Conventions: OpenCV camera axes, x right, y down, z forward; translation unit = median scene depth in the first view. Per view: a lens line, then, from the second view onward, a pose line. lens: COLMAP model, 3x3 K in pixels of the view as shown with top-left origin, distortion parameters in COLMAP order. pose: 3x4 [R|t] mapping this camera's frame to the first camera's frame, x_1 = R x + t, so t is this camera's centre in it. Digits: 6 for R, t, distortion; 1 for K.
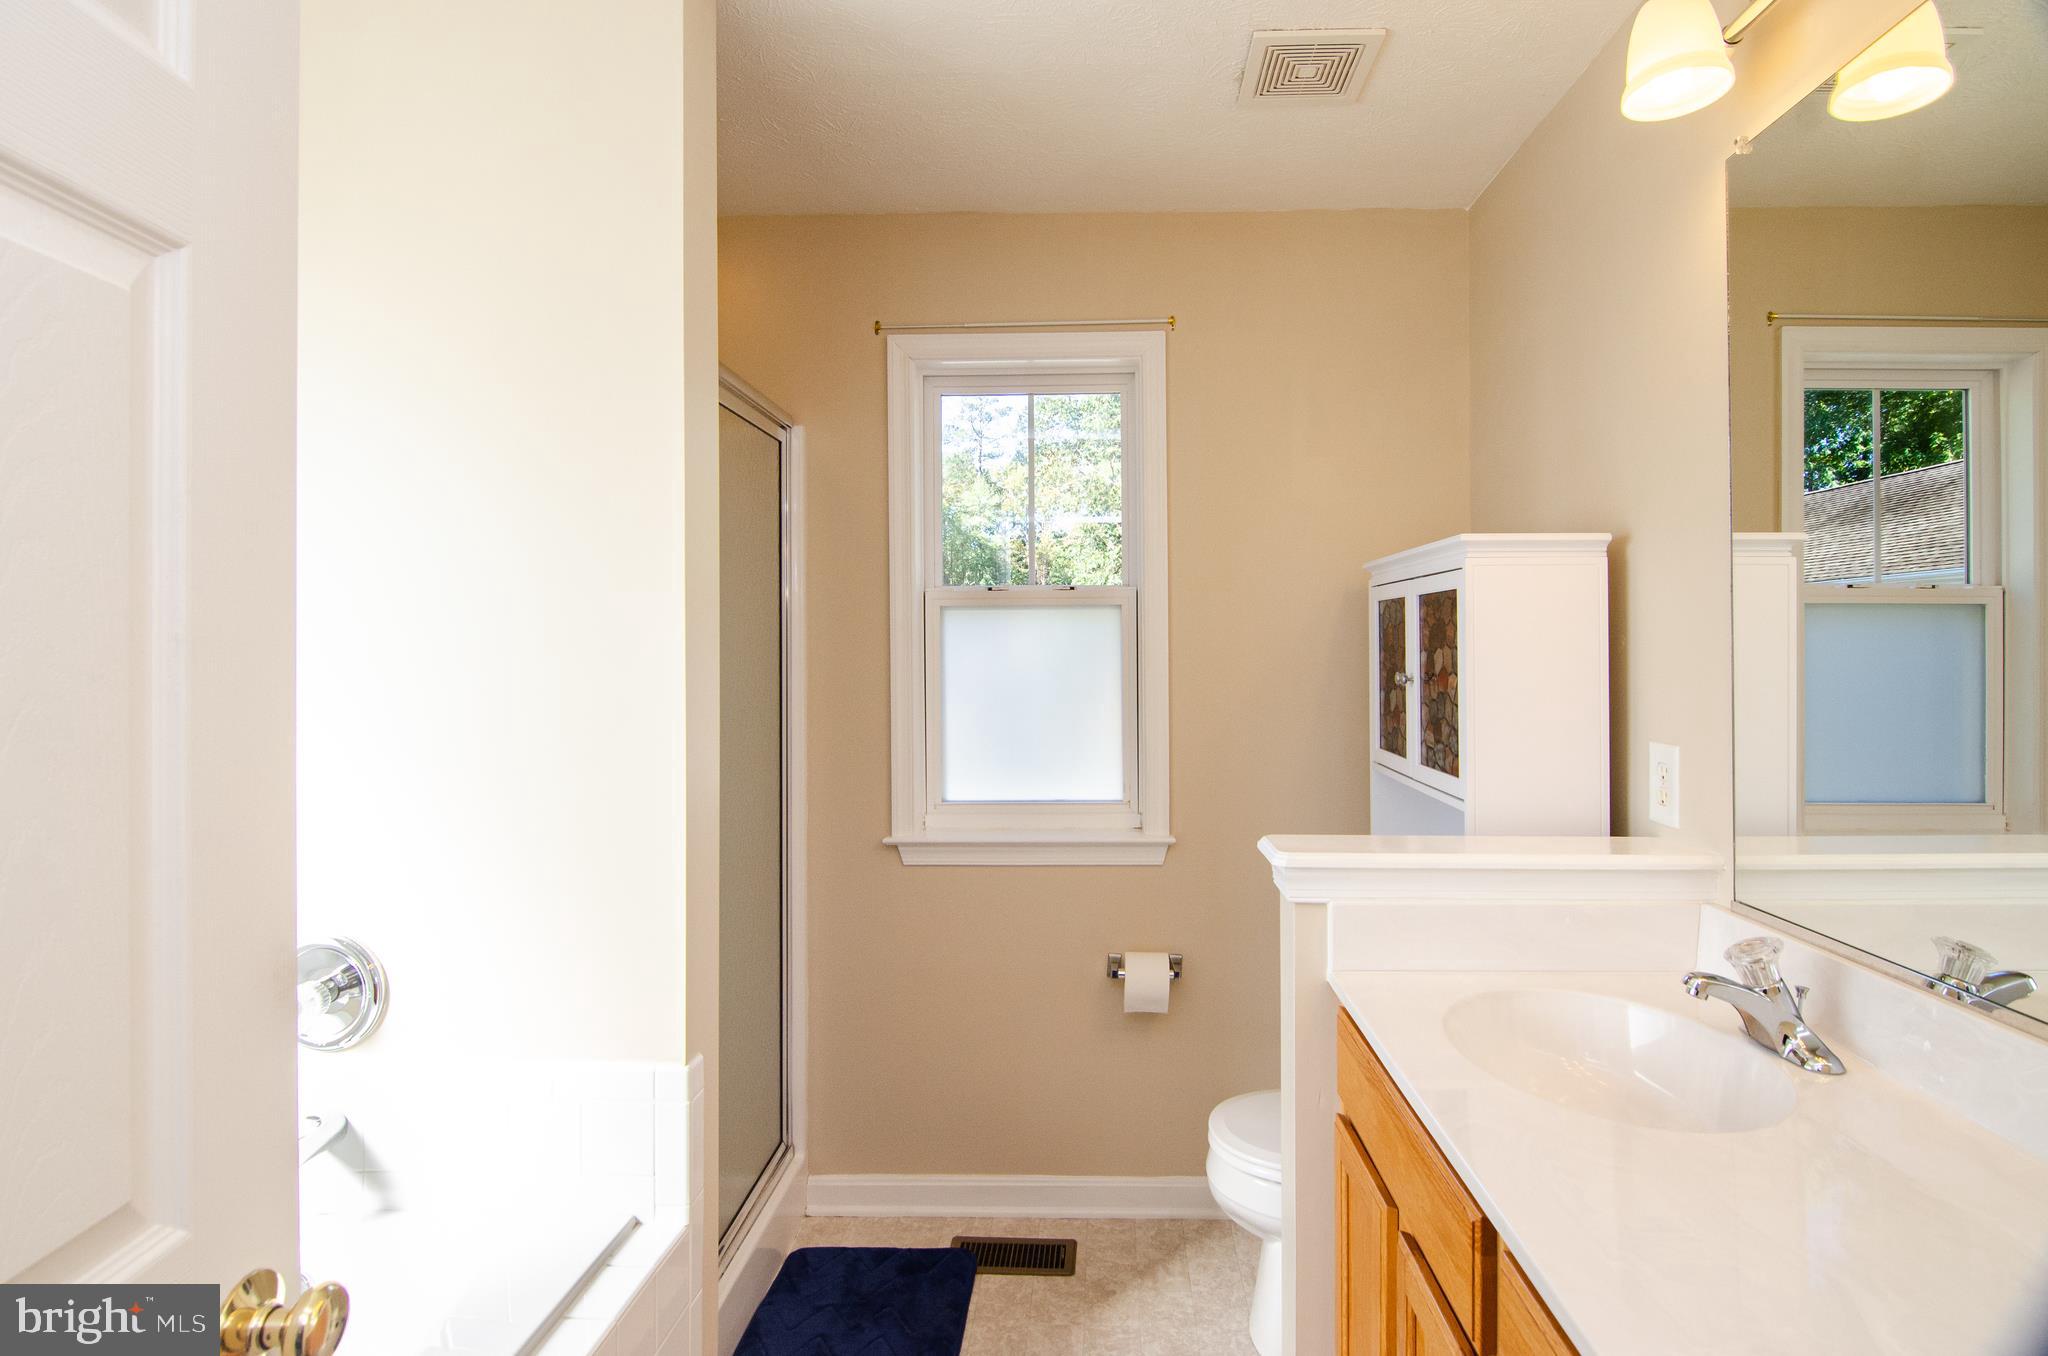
lens RADIAL K [[1034.3, 0, 1074.3], [0, 1034.3, 649.9], [0, 0, 1]] dist [0.006015, -0.015994]
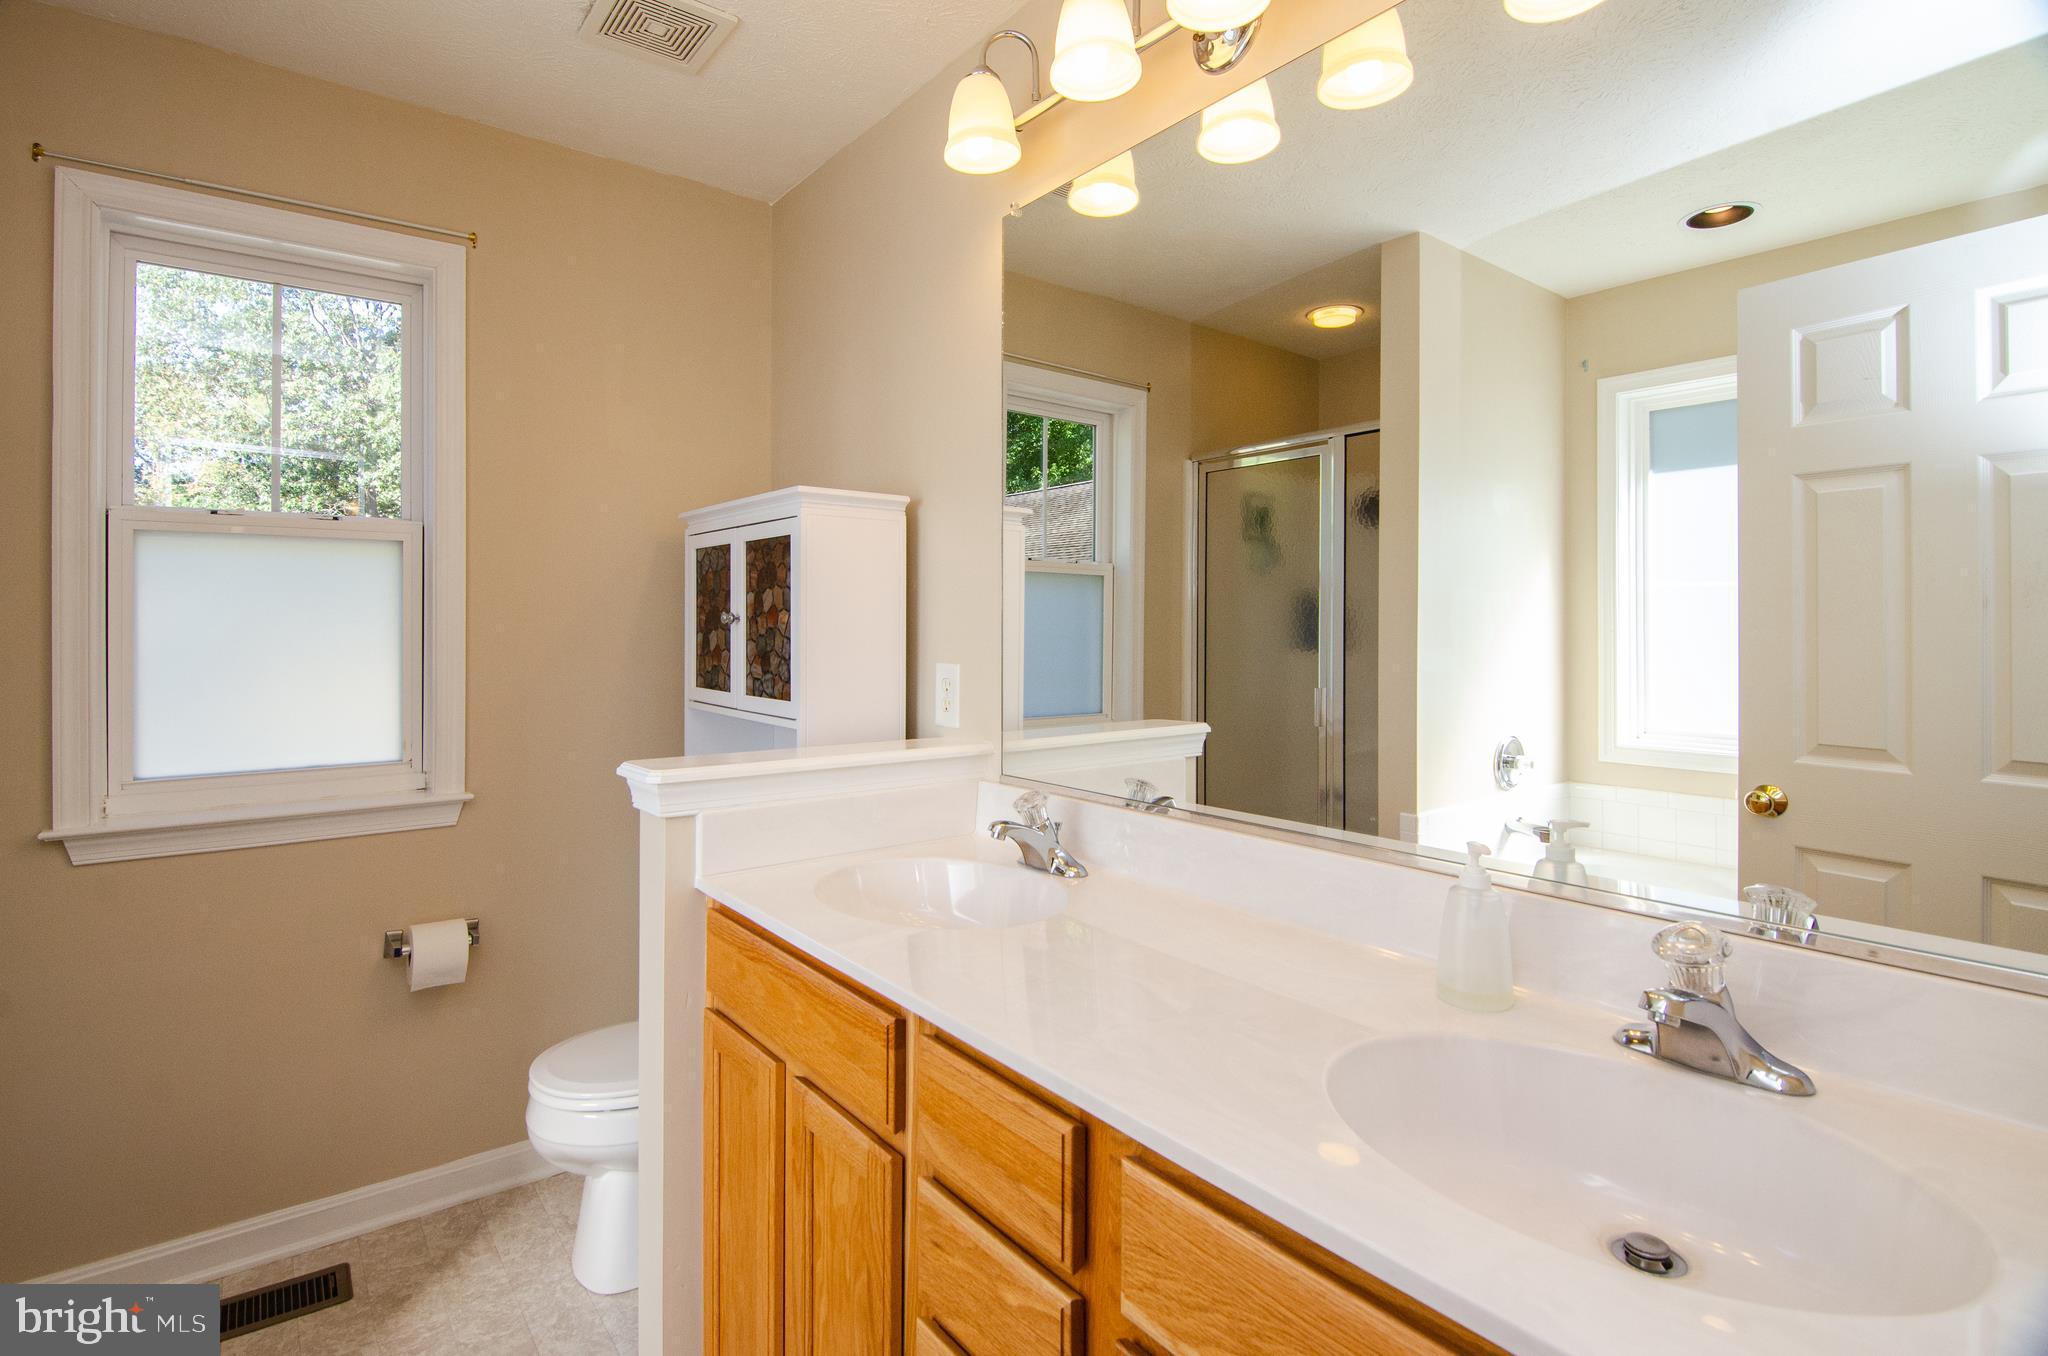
lens RADIAL K [[992.0, 0, 1020.0], [0, 992.0, 633.3], [0, 0, 1]] dist [0.000487, -0.010219]
pose [[0.770579, 0.001950, 0.637341, -0.107953], [-0.006091, 0.999972, 0.004305, 0.035657], [-0.637315, -0.007199, 0.770570, -0.002387]]
